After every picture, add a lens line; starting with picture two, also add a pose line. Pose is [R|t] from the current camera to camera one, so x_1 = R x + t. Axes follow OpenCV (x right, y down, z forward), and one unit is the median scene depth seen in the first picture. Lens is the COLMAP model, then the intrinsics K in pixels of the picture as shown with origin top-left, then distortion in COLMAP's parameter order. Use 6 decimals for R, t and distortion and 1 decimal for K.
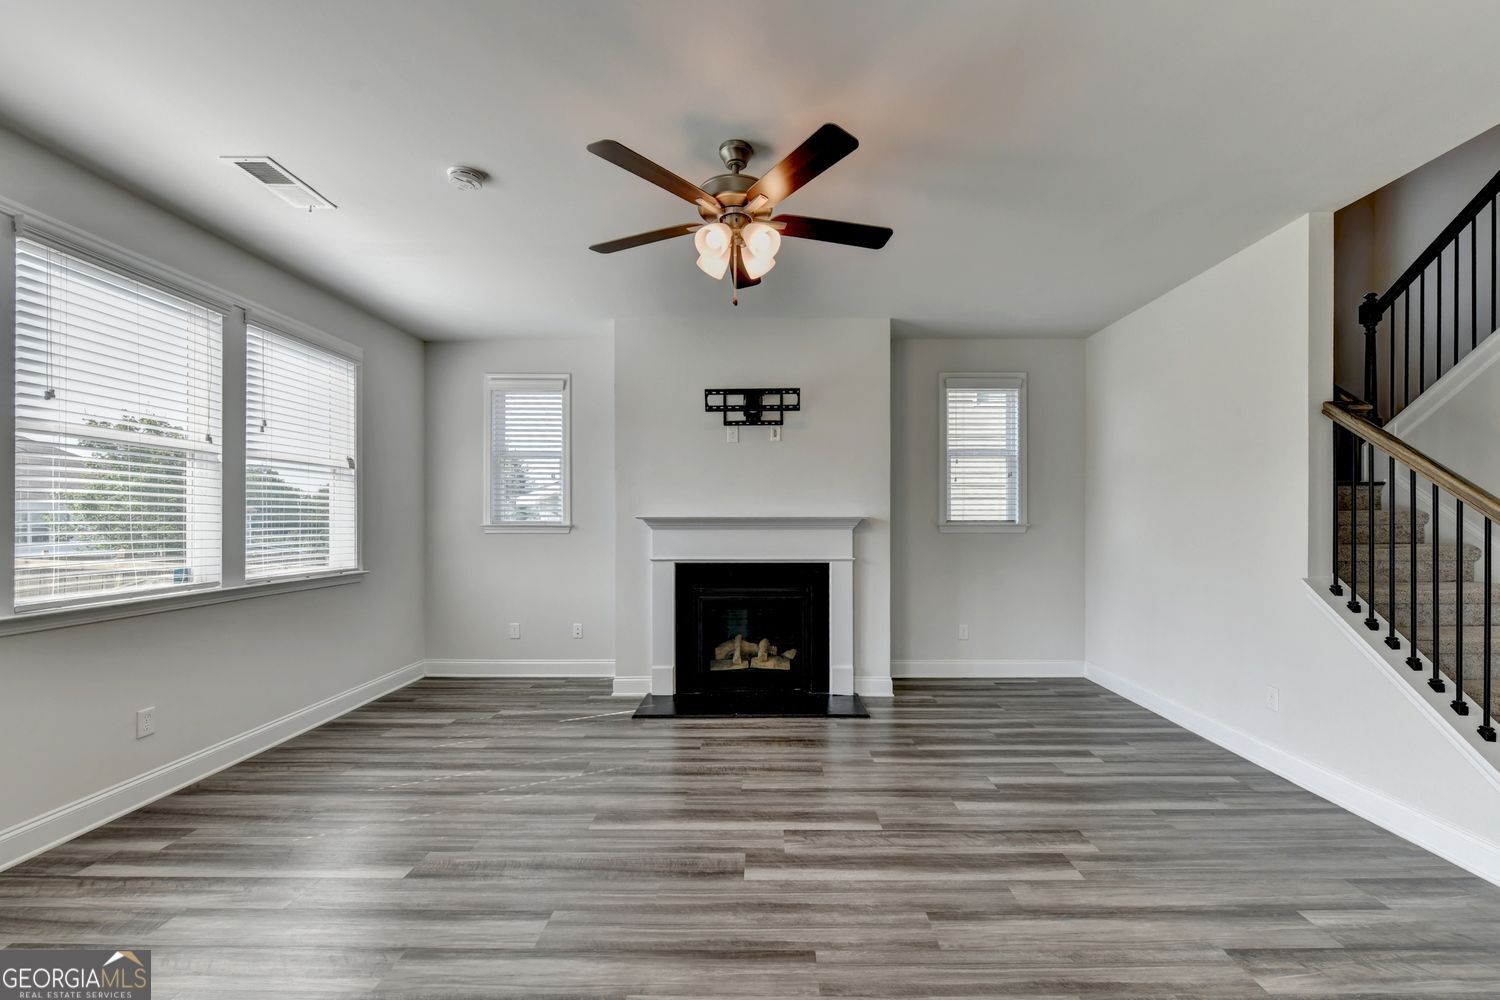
lens RADIAL K [[609.5, 0, 749.5], [0, 609.5, 526.4], [0, 0, 1]] dist [-0.003515, -0.000203]
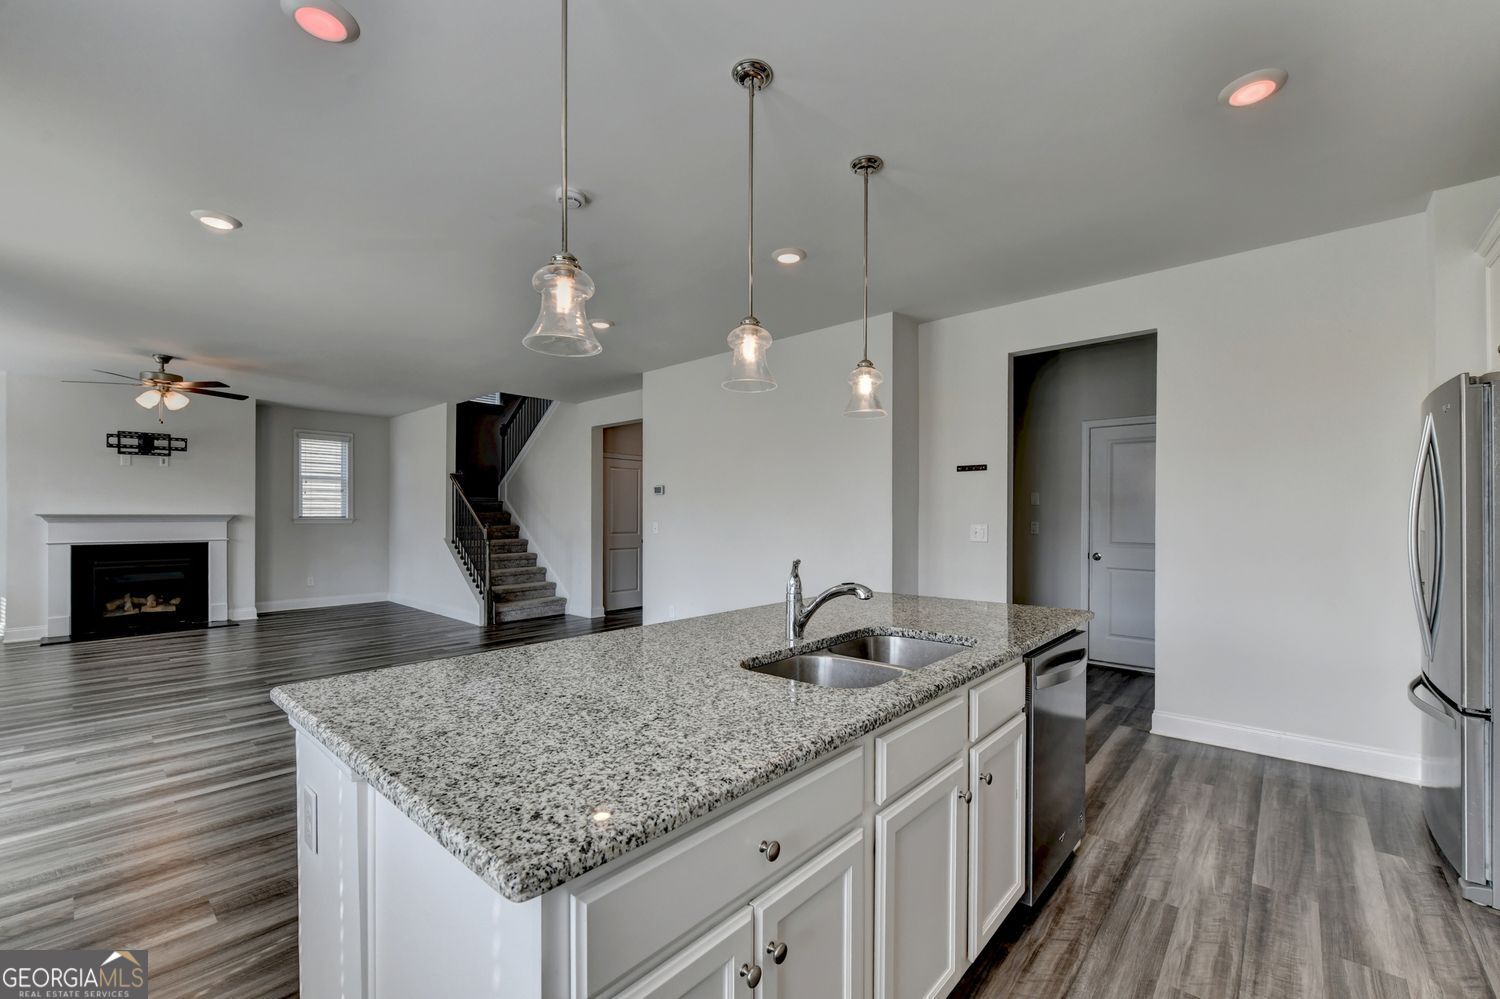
lens RADIAL K [[612.0, 0, 750.7], [0, 612.0, 515.6], [0, 0, 1]] dist [-0.004942, -0.000443]
pose [[0.639036, 0.002538, 0.769172, -0.199614], [0.002506, 0.999982, -0.005382, -0.000075], [-0.769172, 0.005367, 0.639019, -1.179610]]
